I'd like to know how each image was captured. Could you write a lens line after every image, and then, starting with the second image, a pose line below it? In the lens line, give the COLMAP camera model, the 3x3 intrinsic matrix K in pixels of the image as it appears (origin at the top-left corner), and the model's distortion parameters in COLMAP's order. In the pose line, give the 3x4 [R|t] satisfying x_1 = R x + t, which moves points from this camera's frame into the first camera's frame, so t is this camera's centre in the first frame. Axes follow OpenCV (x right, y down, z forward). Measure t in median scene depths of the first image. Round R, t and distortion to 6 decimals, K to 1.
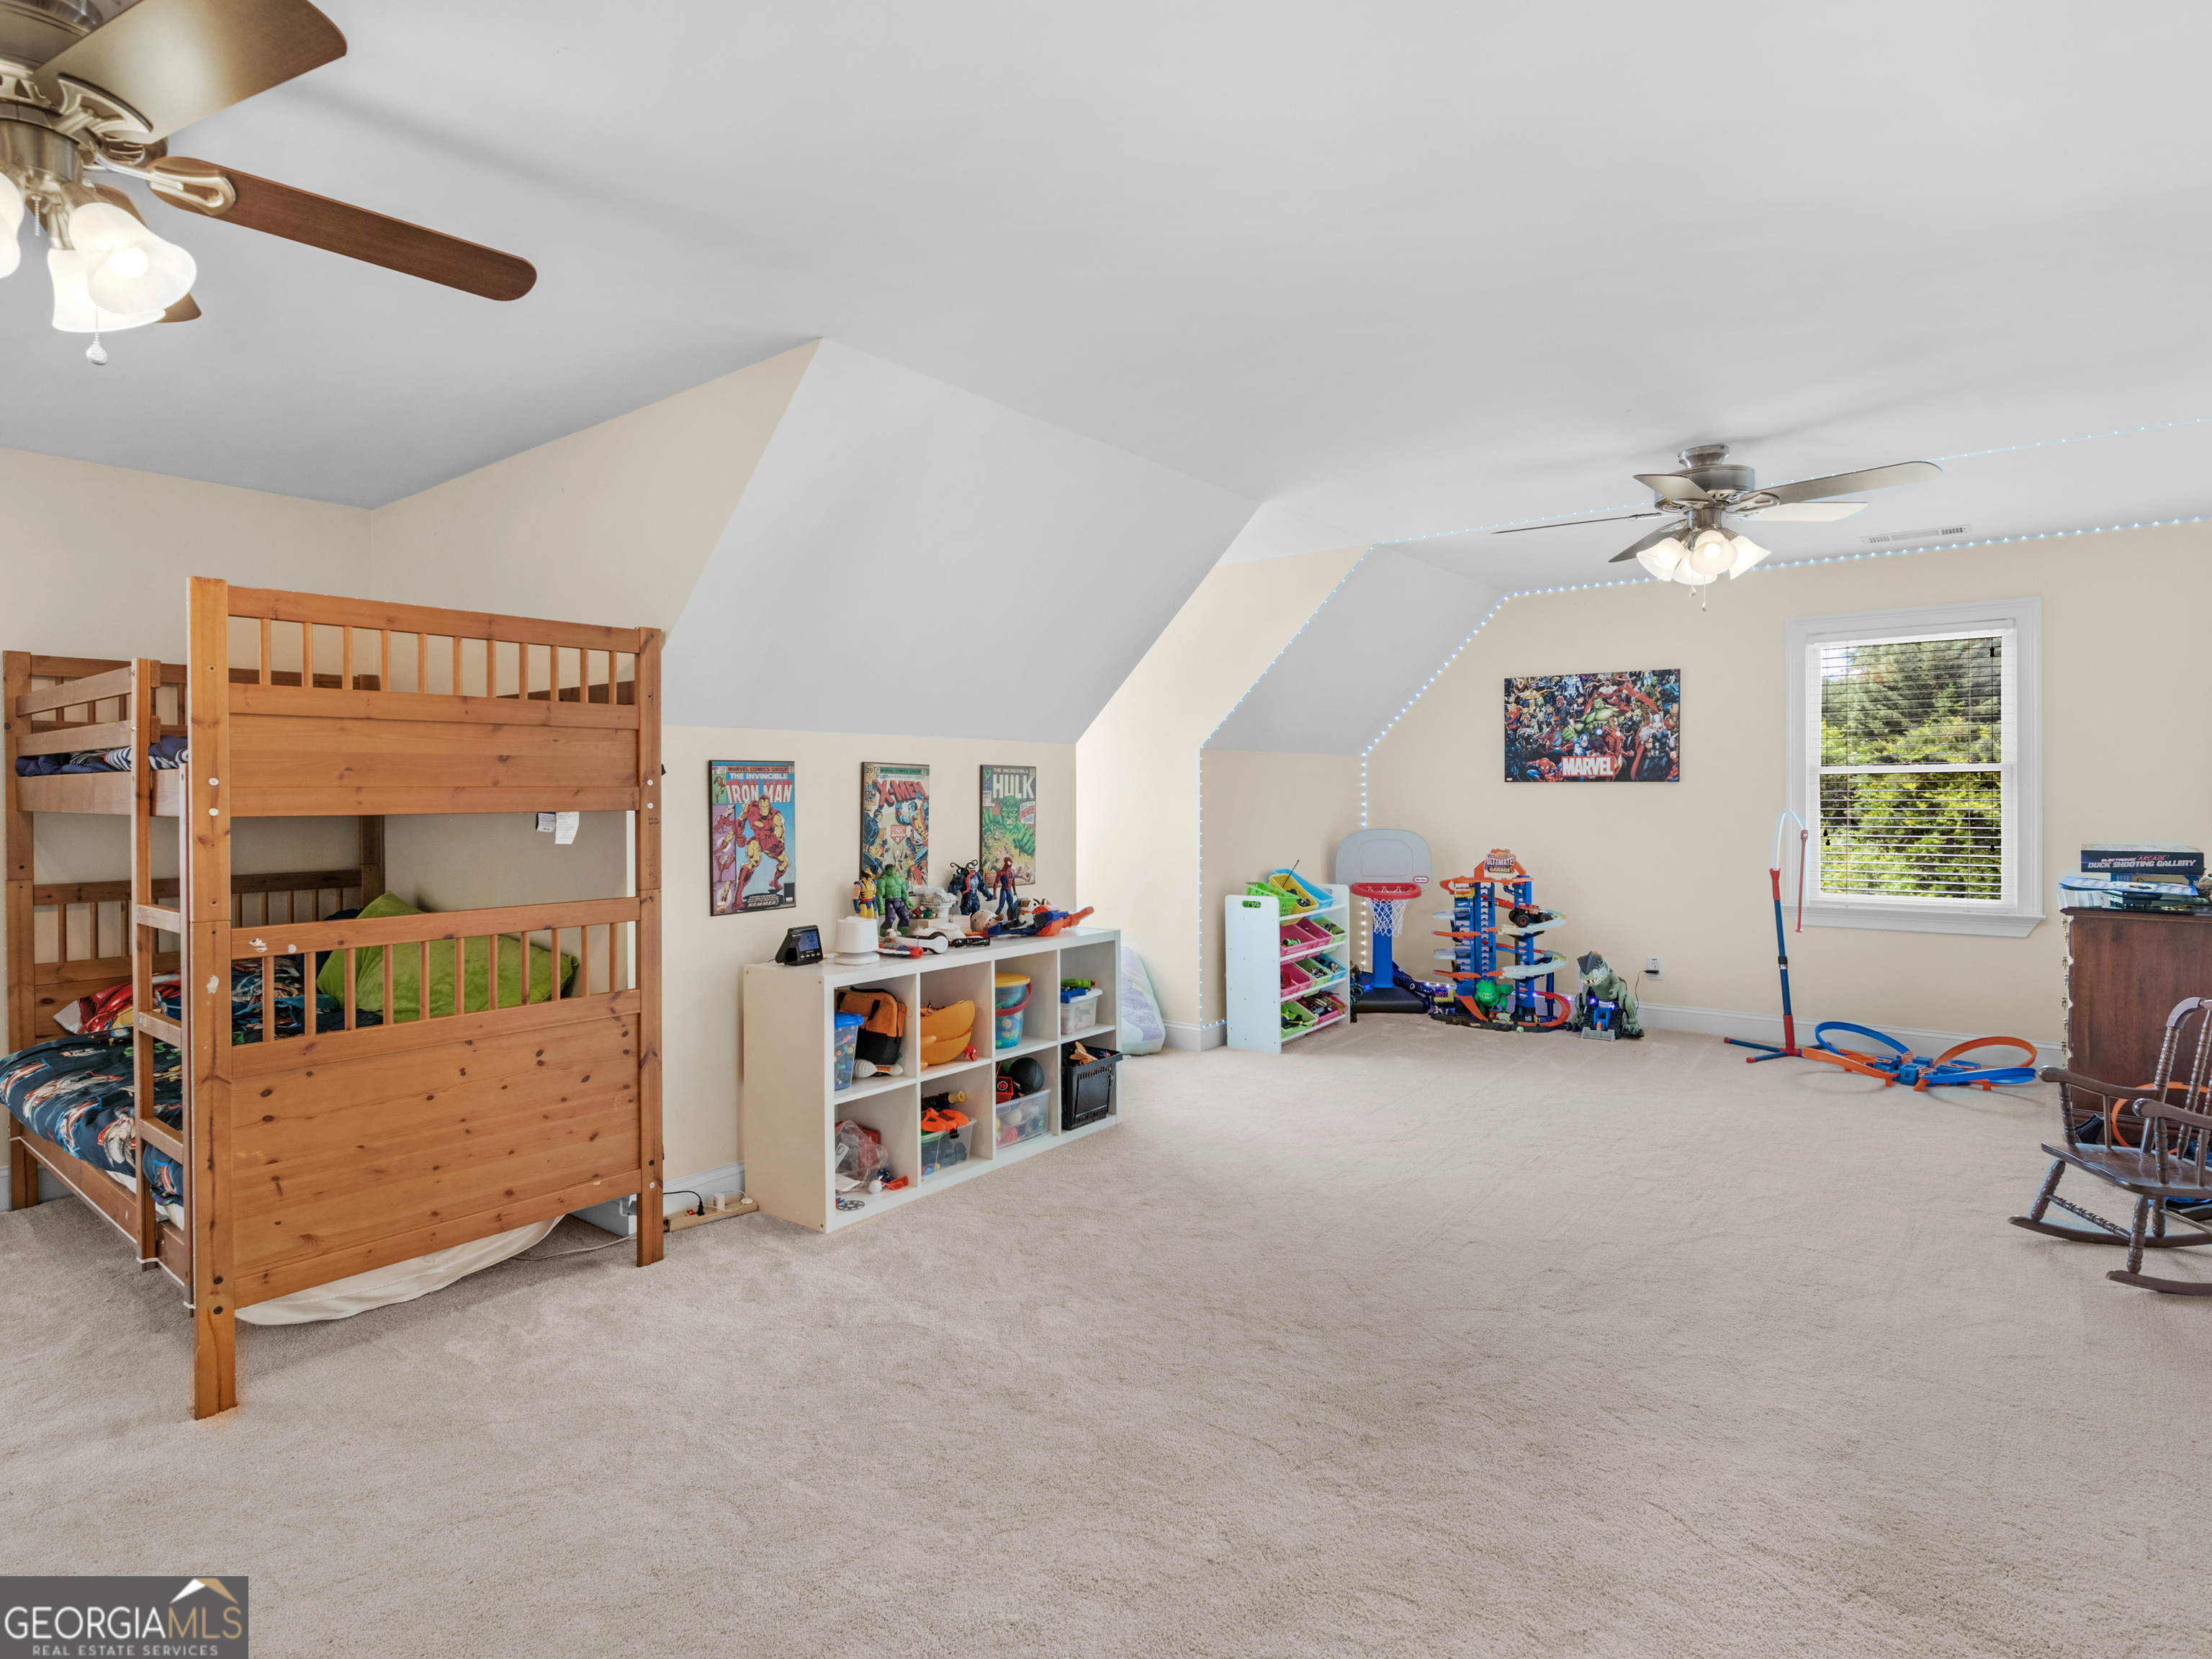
lens RADIAL K [[1159.2, 0, 1092.6], [0, 1159.2, 817.1], [0, 0, 1]] dist [0.000104, 0.003050]
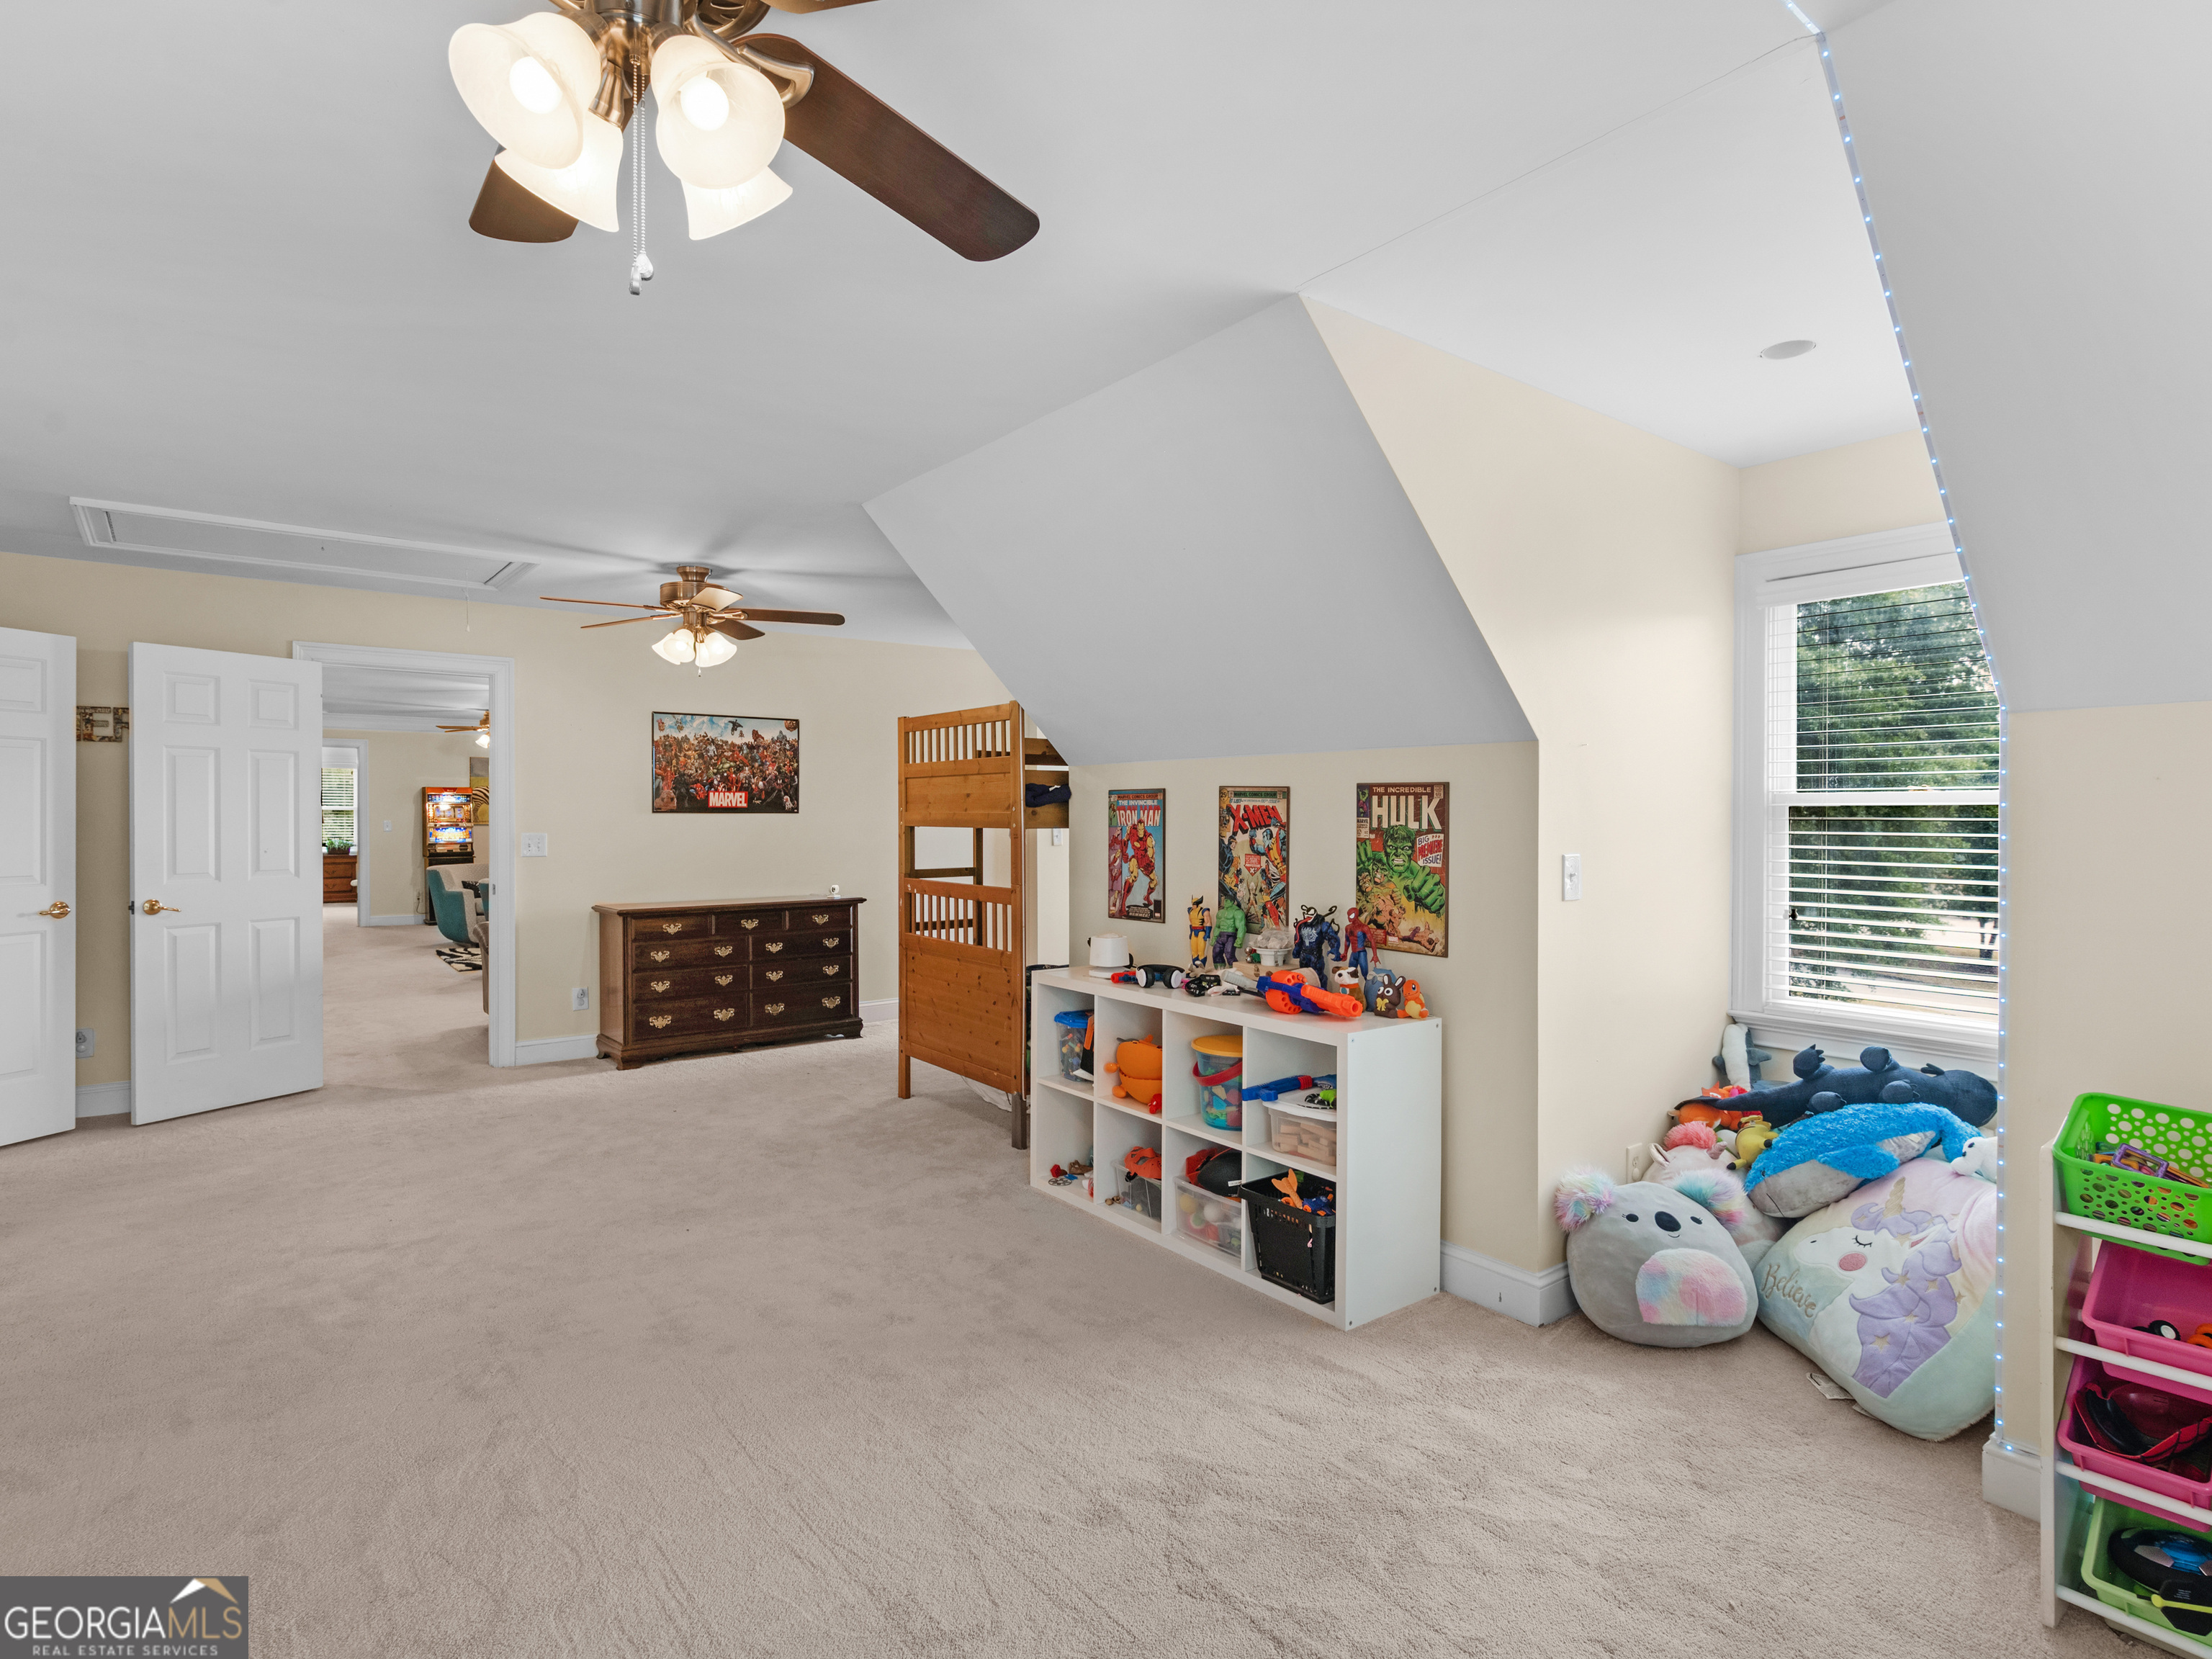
lens RADIAL K [[1159.2, 0, 1101.5], [0, 1159.2, 821.8], [0, 0, 1]] dist [0.000104, 0.003050]
pose [[-0.265341, 0.012035, -0.964079, 0.746763], [-0.021430, 0.999601, 0.018377, -0.033218], [0.963916, 0.025536, -0.264978, 1.147534]]
